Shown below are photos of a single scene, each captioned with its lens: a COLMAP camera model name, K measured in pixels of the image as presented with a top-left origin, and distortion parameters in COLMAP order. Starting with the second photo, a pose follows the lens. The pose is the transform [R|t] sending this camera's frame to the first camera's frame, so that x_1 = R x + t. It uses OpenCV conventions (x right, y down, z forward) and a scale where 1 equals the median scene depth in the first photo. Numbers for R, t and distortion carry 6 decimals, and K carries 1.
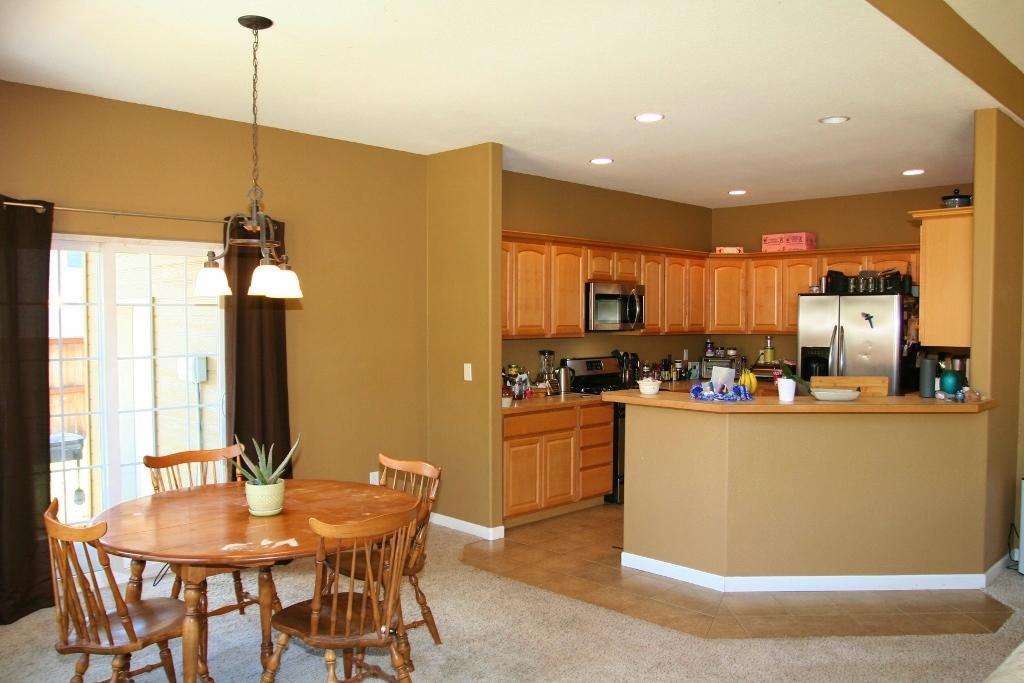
lens RADIAL K [[830.9, 0, 512.7], [0, 830.9, 342.9], [0, 0, 1]] dist [-0.010465, -0.003468]
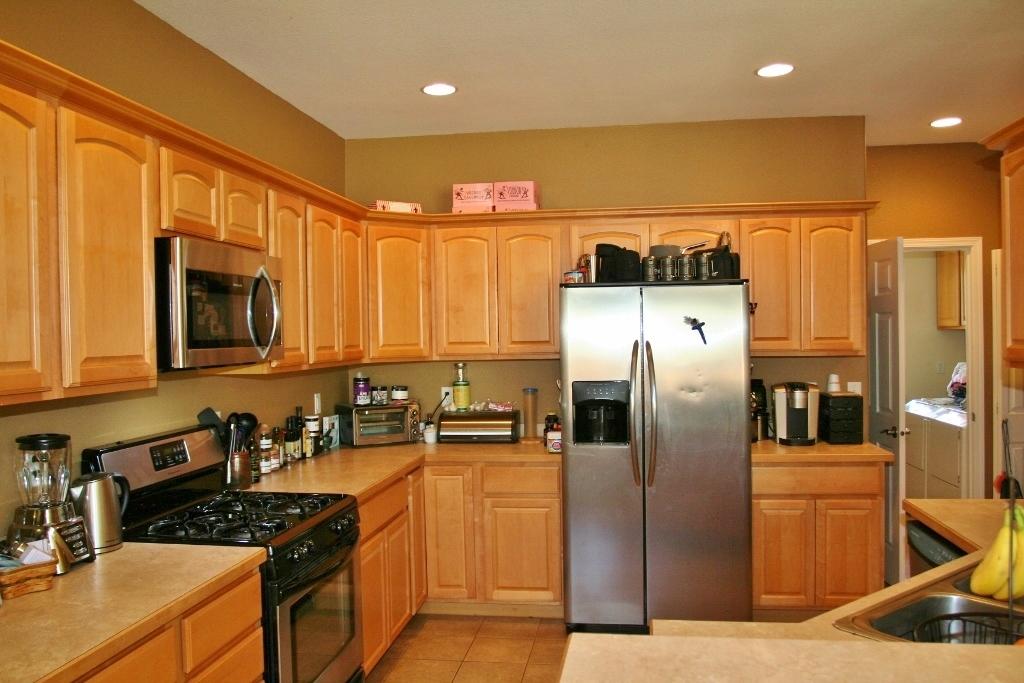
lens RADIAL K [[830.9, 0, 512.0], [0, 830.9, 345.1], [0, 0, 1]] dist [-0.010465, -0.003468]
pose [[0.808020, -0.025117, 0.588619, -0.001021], [0.037634, 0.999251, -0.009023, -0.015496], [-0.587951, 0.029443, 0.808360, 0.578843]]
